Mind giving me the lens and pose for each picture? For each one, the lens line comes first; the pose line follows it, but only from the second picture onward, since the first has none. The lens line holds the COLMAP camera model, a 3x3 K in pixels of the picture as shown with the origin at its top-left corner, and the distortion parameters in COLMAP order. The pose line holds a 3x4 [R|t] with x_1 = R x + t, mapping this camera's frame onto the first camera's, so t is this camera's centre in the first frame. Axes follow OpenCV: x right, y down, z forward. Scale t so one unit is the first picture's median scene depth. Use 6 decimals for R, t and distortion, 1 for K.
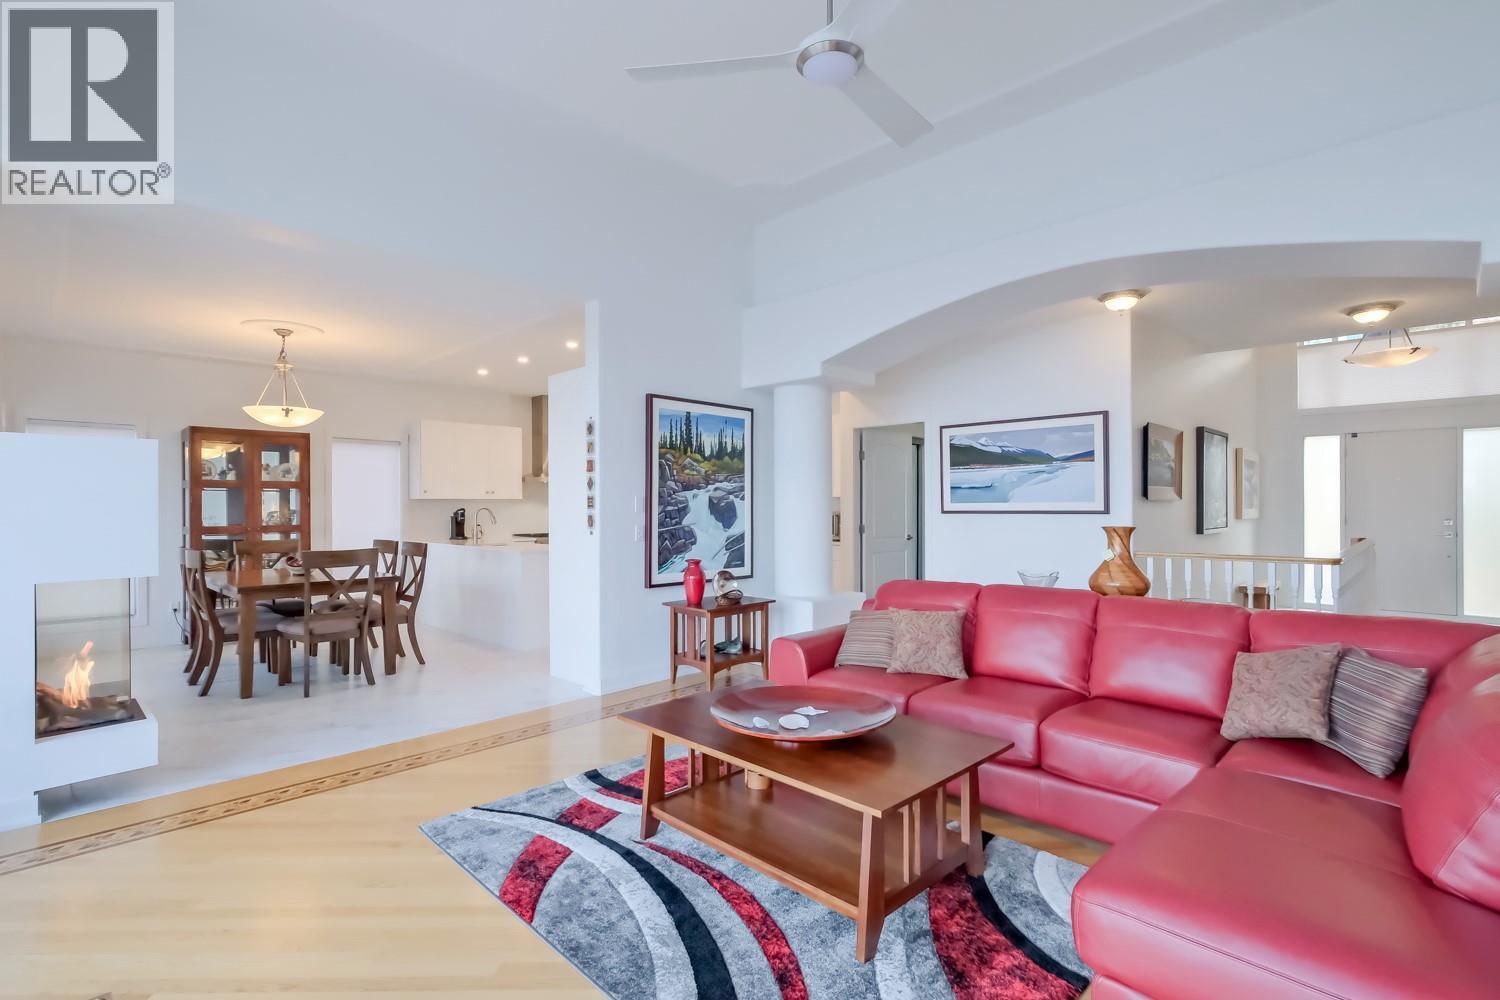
lens RADIAL K [[683.9, 0, 738.5], [0, 683.9, 495.7], [0, 0, 1]] dist [0.000087, -0.000487]
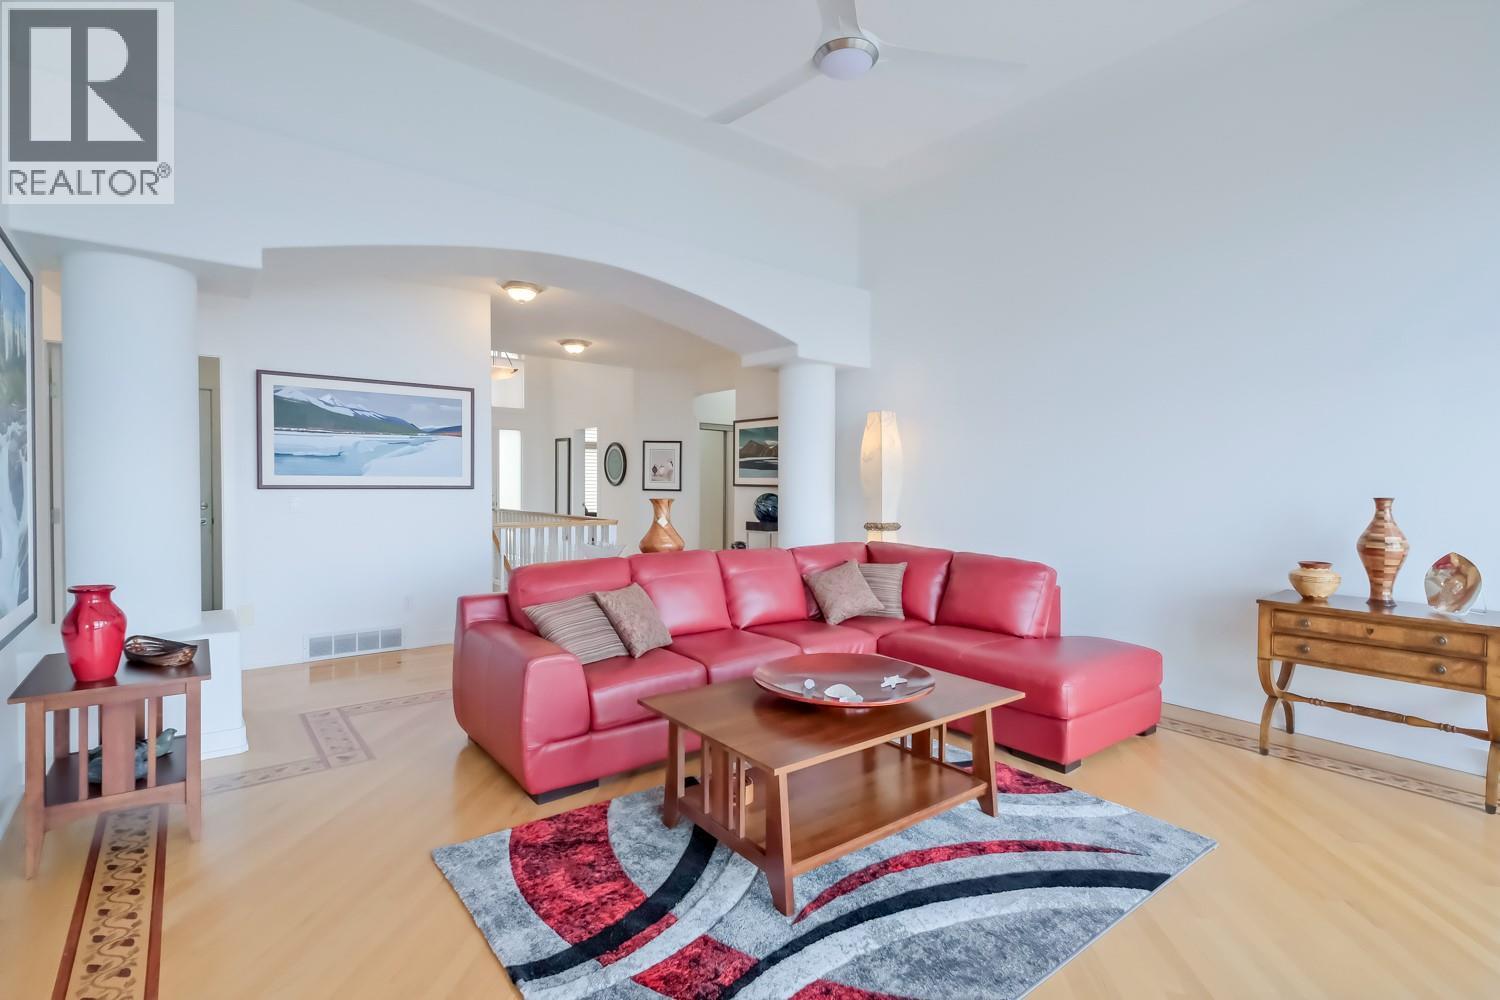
lens RADIAL K [[683.9, 0, 735.7], [0, 683.9, 495.9], [0, 0, 1]] dist [0.000087, -0.000487]
pose [[0.152754, -0.008498, 0.988228, -0.413252], [-0.021960, 0.999687, 0.011991, 0.015777], [-0.988020, -0.023534, 0.152519, 0.445407]]
